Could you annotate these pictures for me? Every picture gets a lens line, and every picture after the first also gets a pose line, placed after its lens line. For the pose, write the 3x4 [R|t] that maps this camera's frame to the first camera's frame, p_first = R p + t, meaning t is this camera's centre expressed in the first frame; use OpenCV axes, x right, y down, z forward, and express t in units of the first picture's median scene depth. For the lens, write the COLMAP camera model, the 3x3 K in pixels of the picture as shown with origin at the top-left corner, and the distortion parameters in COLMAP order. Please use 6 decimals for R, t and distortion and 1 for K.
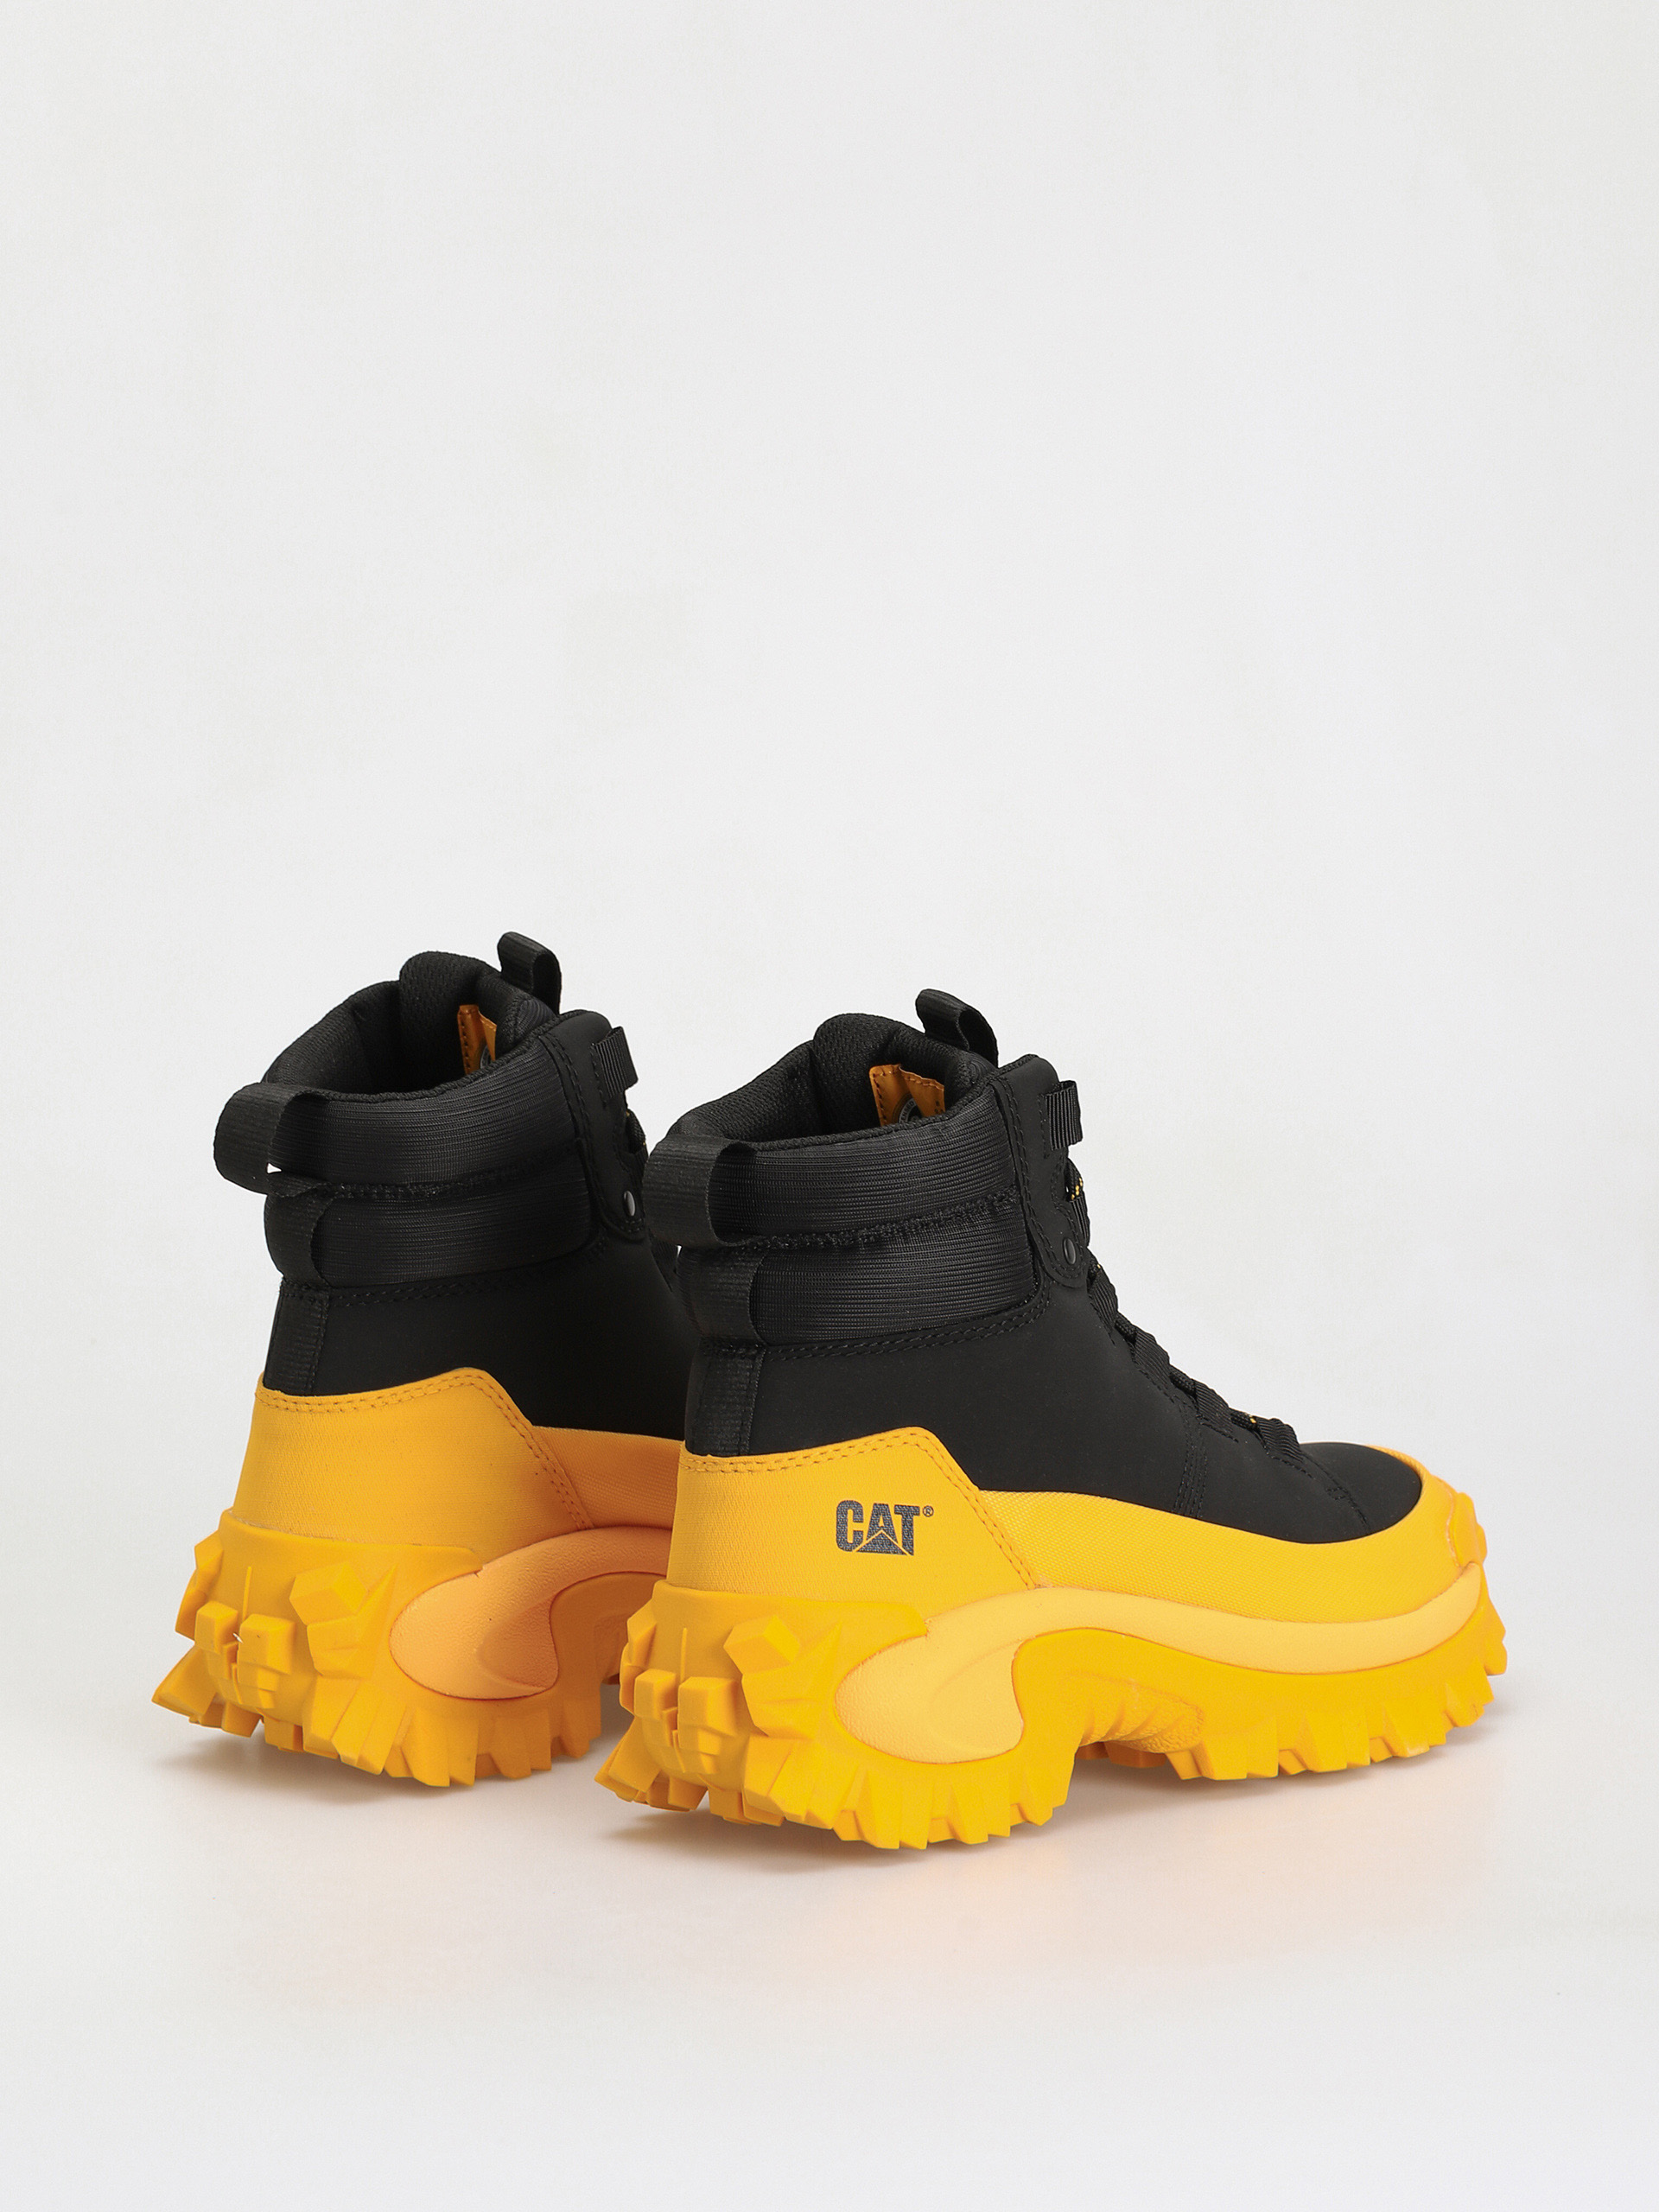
lens RADIAL K [[8090.8, 0, 830.3], [0, 8090.8, 1106.4], [0, 0, 1]] dist [-0.126728, 0.000000]
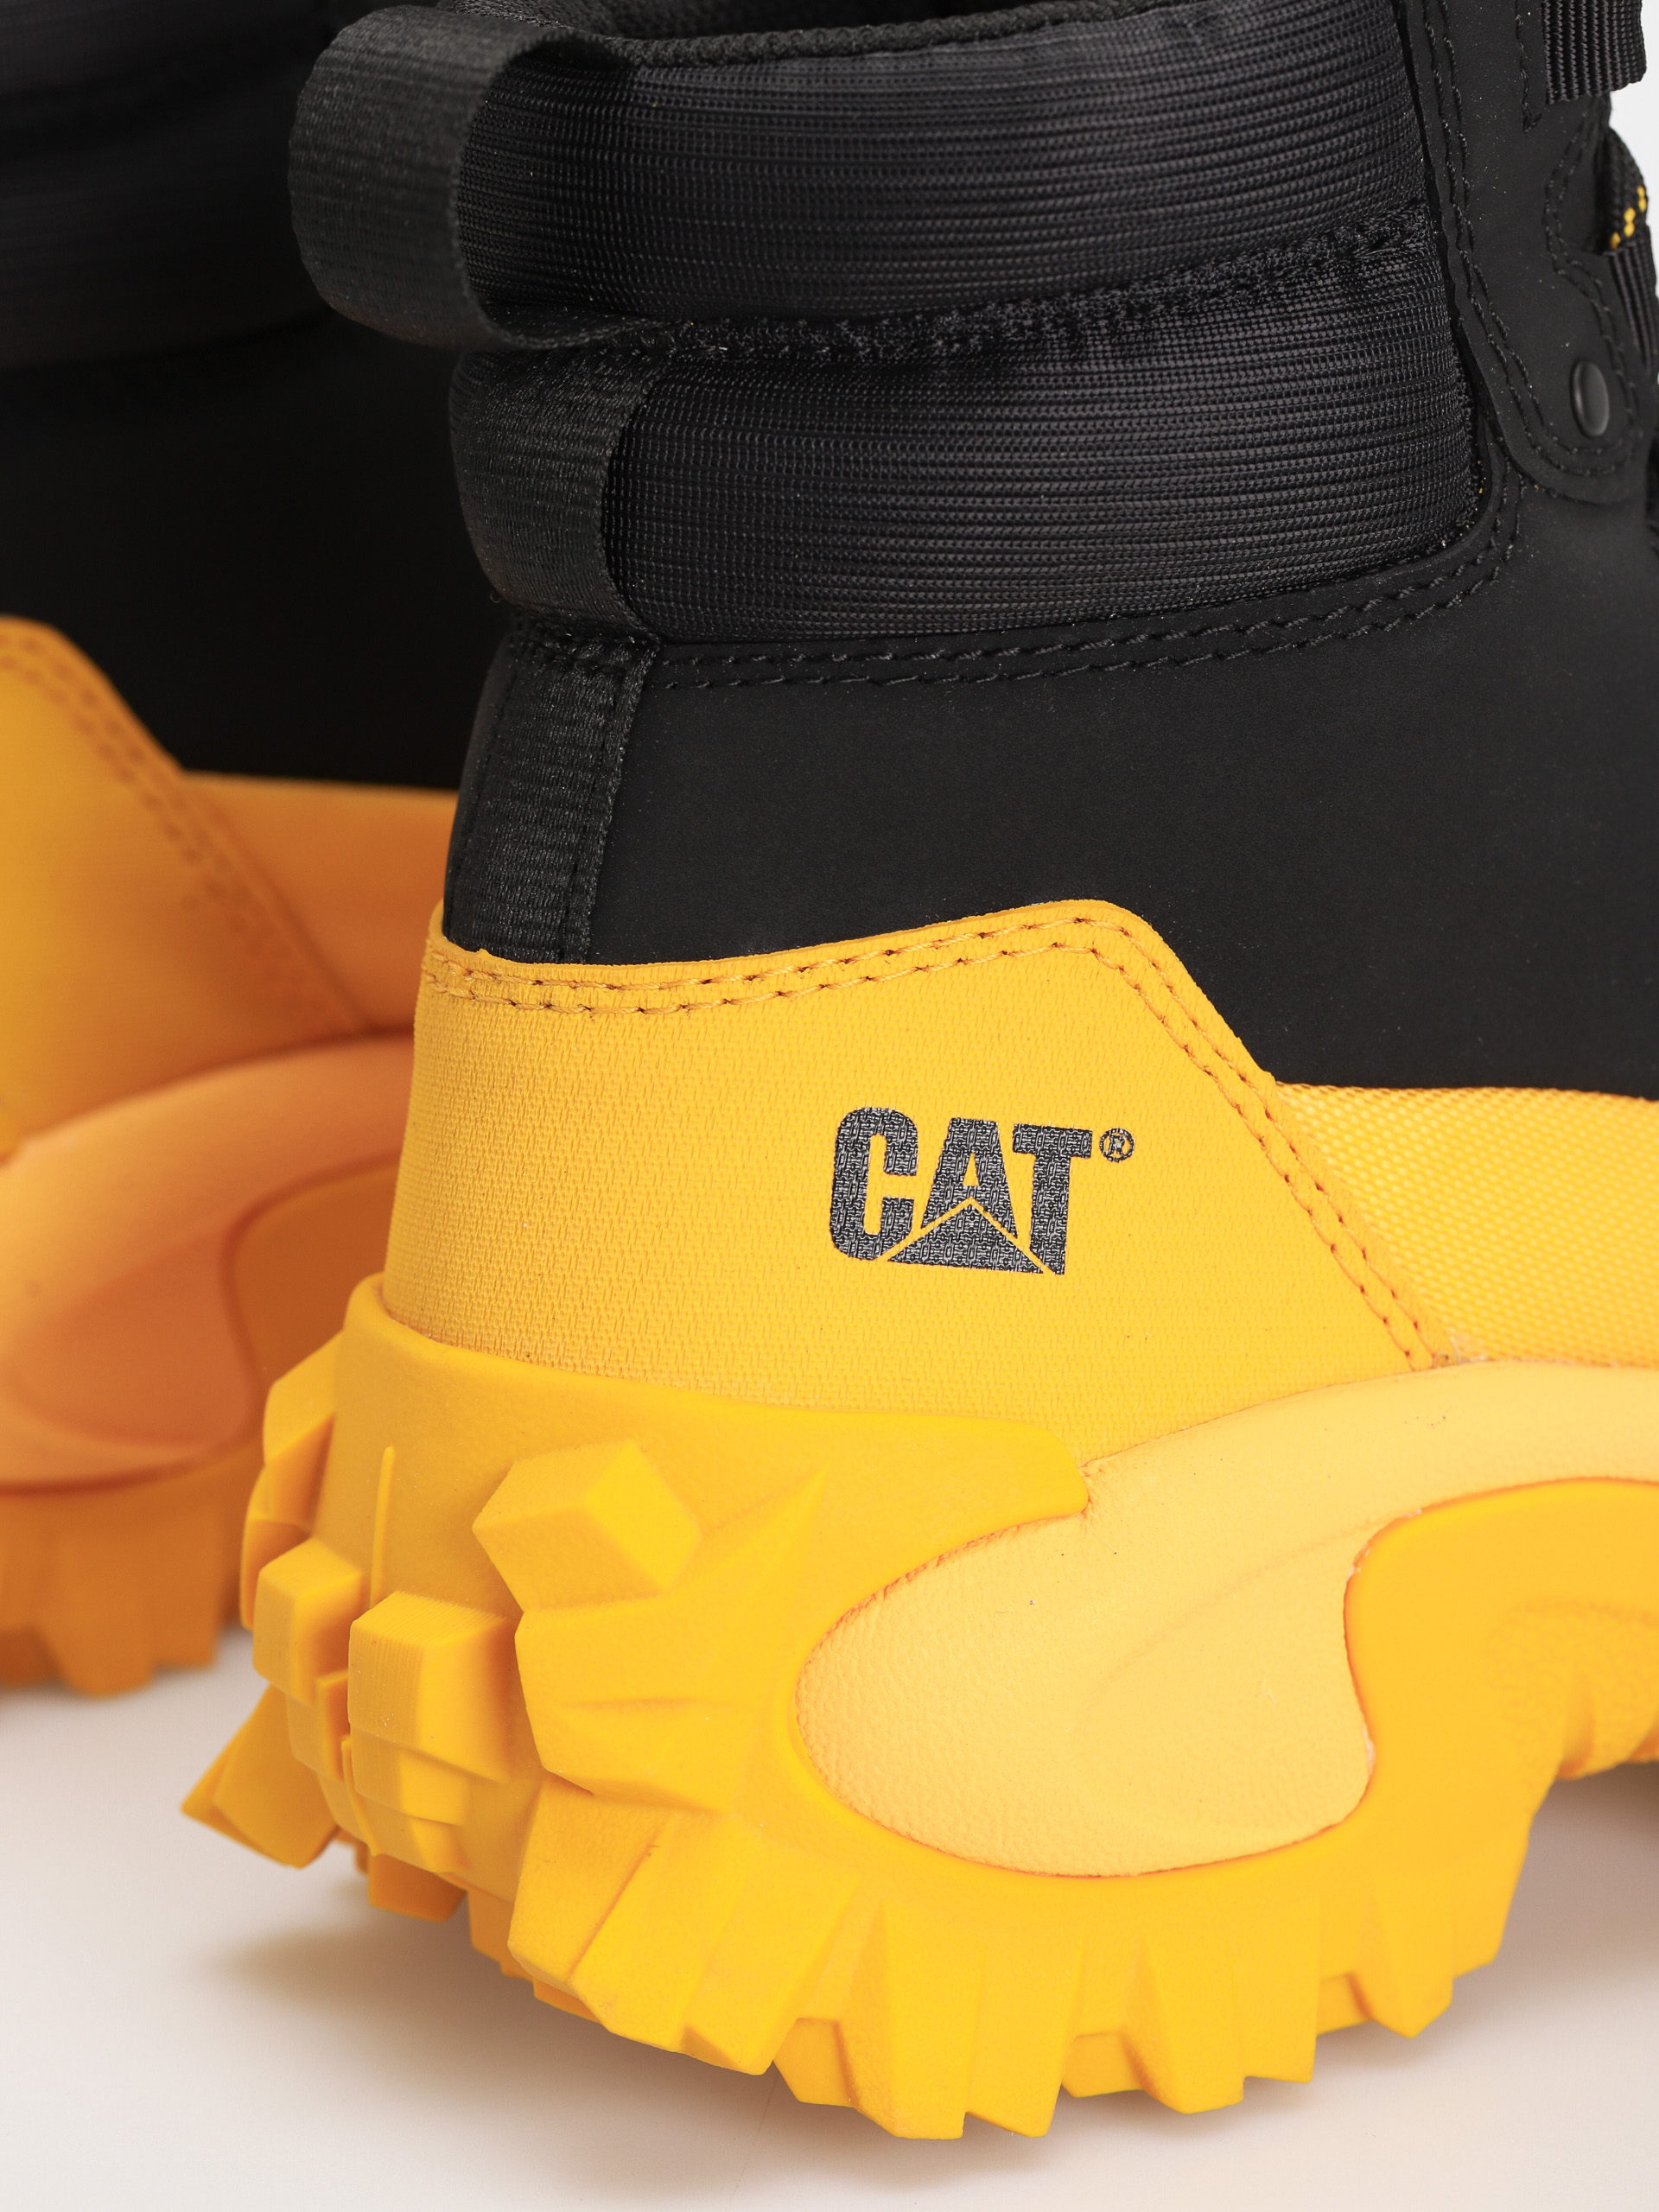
lens RADIAL K [[8090.8, 0, 827.1], [0, 8090.8, 1103.1], [0, 0, 1]] dist [-0.126728, 0.000000]
pose [[0.991339, 0.059092, -0.117280, 0.040124], [-0.043003, 0.989876, 0.135260, 0.002480], [0.124085, -0.129045, 0.983845, 0.663804]]
